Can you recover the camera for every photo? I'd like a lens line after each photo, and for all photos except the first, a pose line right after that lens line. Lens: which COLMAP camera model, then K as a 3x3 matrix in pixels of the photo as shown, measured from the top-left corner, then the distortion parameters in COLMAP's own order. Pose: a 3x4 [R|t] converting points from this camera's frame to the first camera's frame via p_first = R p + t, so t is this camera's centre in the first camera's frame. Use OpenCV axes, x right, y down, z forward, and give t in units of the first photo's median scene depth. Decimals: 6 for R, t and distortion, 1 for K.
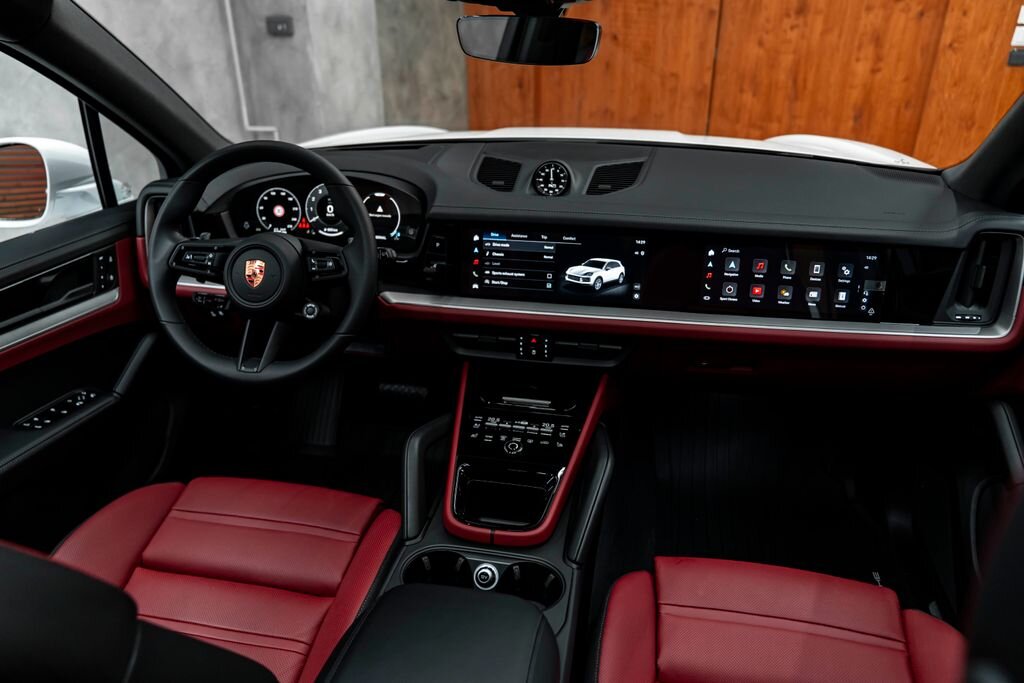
lens RADIAL K [[676.2, 0, 512.1], [0, 676.2, 348.2], [0, 0, 1]] dist [-0.032992, 0.002340]
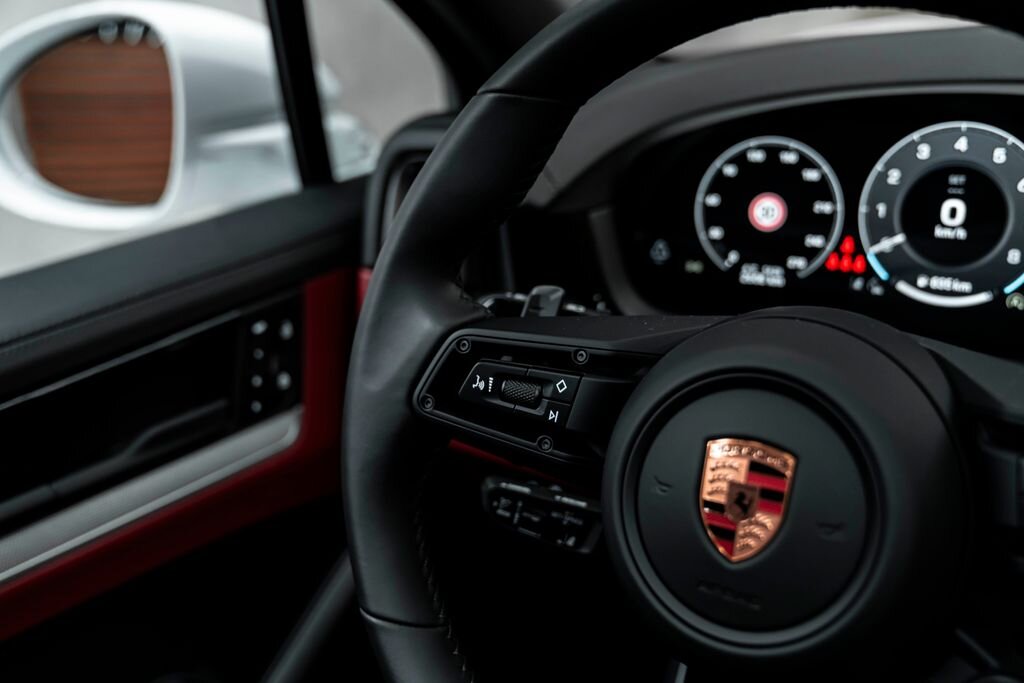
lens RADIAL K [[1018.5, 0, 511.6], [0, 1018.5, 340.1], [0, 0, 1]] dist [-0.013892, 0.000000]
pose [[0.906843, 0.084231, -0.412965, -0.265232], [-0.109356, 0.993293, -0.037541, -0.119509], [0.407034, 0.079204, 0.909973, 0.550611]]
